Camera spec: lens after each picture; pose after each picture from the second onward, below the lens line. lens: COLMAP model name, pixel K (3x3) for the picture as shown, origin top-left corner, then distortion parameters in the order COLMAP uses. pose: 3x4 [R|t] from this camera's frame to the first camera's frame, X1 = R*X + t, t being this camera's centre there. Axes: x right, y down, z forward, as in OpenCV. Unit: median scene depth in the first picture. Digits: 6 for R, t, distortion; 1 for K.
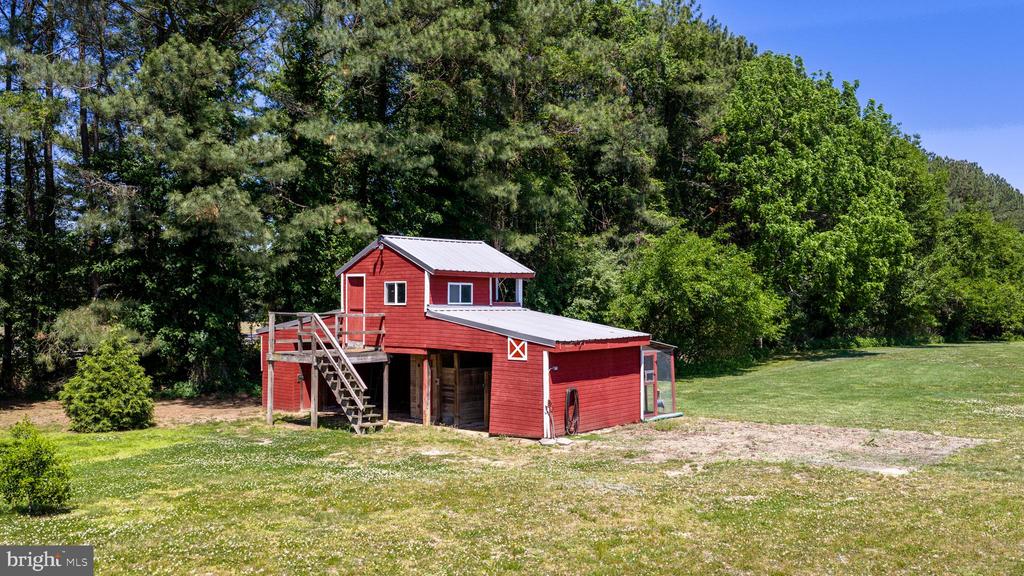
lens RADIAL K [[859.7, 0, 512.8], [0, 859.7, 287.7], [0, 0, 1]] dist [0.017148, -0.005849]
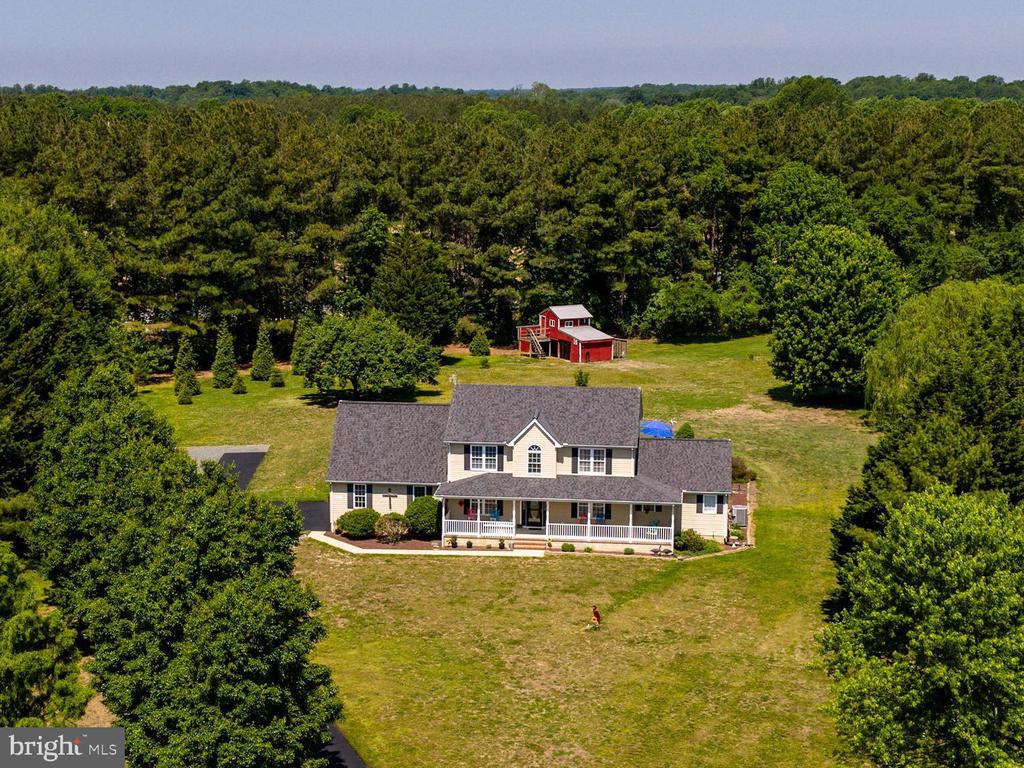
lens RADIAL K [[835.4, 0, 511.8], [0, 835.4, 384.0], [0, 0, 1]] dist [0.000148, 0.000005]
pose [[0.958014, 0.065266, -0.279193, 0.706887], [-0.013763, 0.983093, 0.182588, -0.382999], [0.286390, -0.171079, 0.942716, -2.453624]]
